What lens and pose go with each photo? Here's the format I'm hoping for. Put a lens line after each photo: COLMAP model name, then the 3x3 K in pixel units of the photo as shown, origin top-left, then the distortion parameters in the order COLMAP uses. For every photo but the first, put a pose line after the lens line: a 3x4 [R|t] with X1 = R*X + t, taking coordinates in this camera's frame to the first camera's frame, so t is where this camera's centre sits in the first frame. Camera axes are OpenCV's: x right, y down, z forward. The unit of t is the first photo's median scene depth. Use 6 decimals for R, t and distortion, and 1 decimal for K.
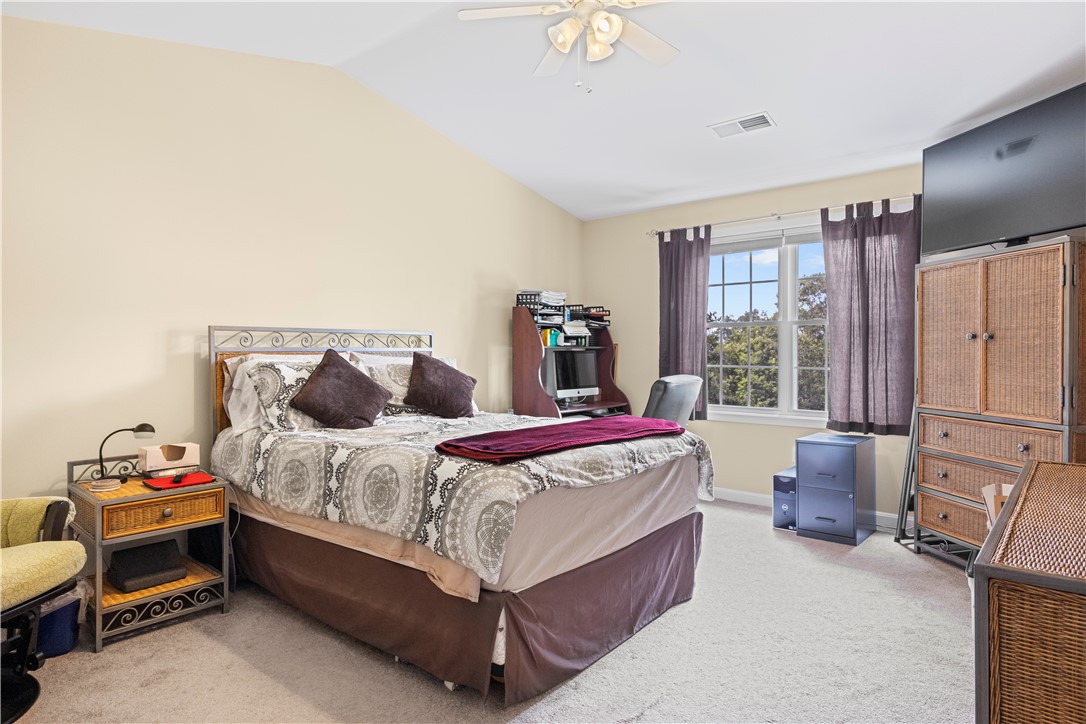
lens RADIAL K [[652.4, 0, 545.2], [0, 652.4, 360.3], [0, 0, 1]] dist [-0.006106, -0.001108]
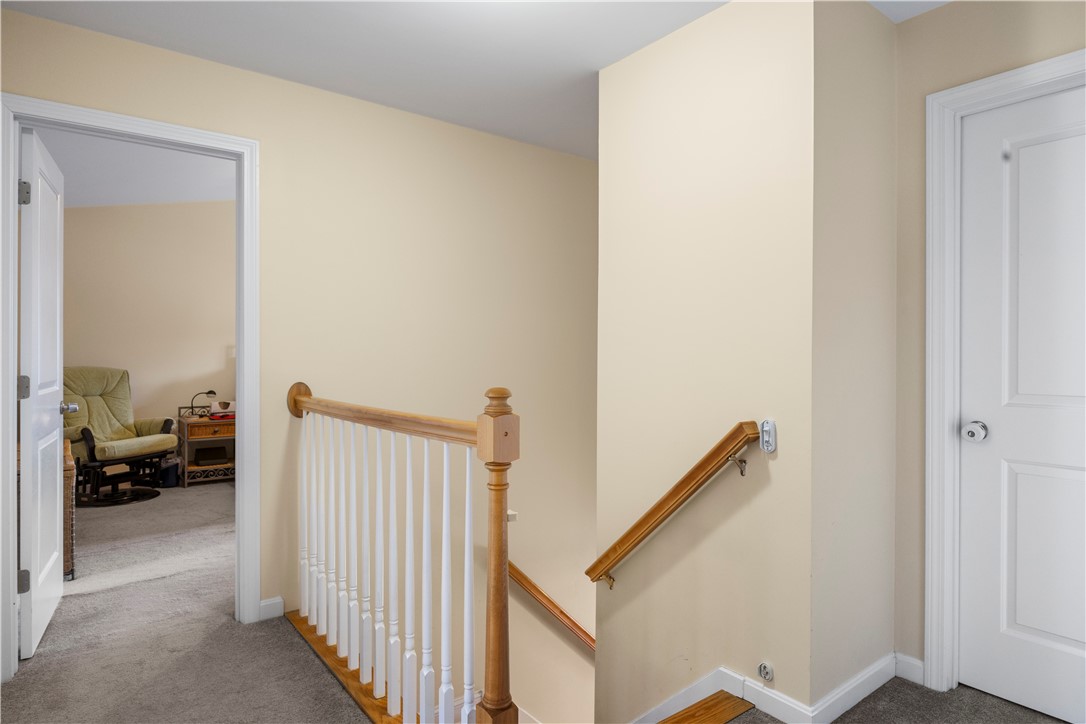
lens RADIAL K [[652.4, 0, 540.5], [0, 652.4, 360.4], [0, 0, 1]] dist [-0.006106, -0.001108]
pose [[0.979297, 0.006964, -0.202310, 0.944802], [-0.008752, 0.999930, -0.007942, 0.006033], [0.202240, 0.009548, 0.979289, -0.945498]]
